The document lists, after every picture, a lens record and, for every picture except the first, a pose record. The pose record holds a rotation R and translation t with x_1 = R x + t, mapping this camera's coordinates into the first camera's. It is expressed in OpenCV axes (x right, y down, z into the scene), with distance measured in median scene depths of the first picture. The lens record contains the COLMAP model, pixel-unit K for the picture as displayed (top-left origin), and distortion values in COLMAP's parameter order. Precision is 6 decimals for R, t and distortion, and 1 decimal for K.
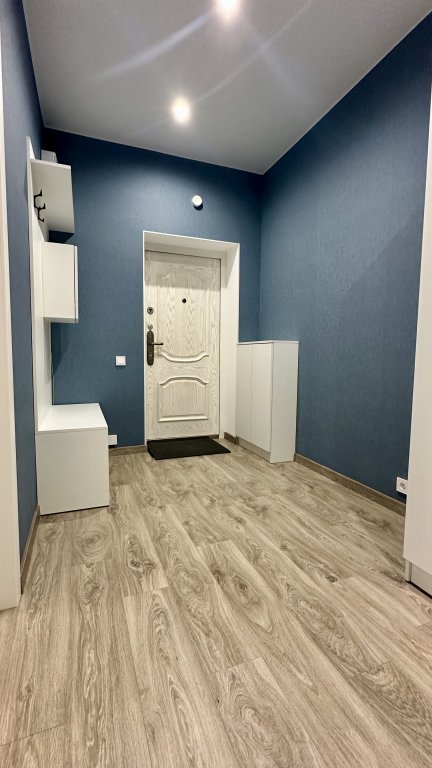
lens RADIAL K [[349.4, 0, 216.0], [0, 349.4, 384.0], [0, 0, 1]] dist [0.001366, 0.000102]
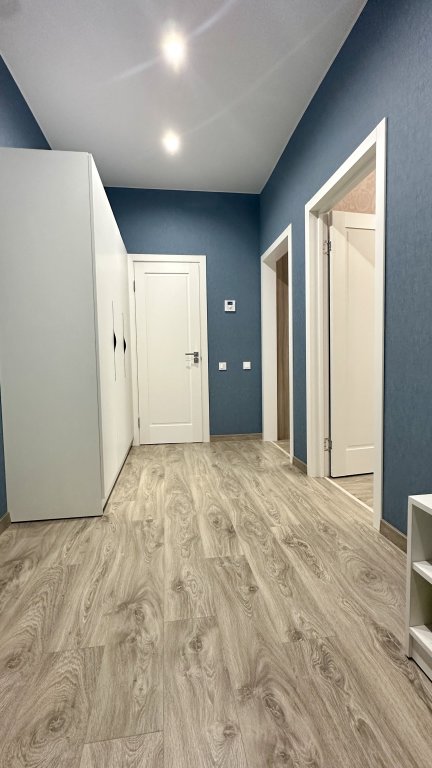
lens RADIAL K [[349.4, 0, 216.0], [0, 349.4, 384.0], [0, 0, 1]] dist [0.001366, 0.000102]
pose [[-0.974357, -0.003970, 0.224975, -0.200914], [0.030129, 0.988538, 0.147932, -0.146028], [-0.222983, 0.150917, -0.963069, 1.933831]]
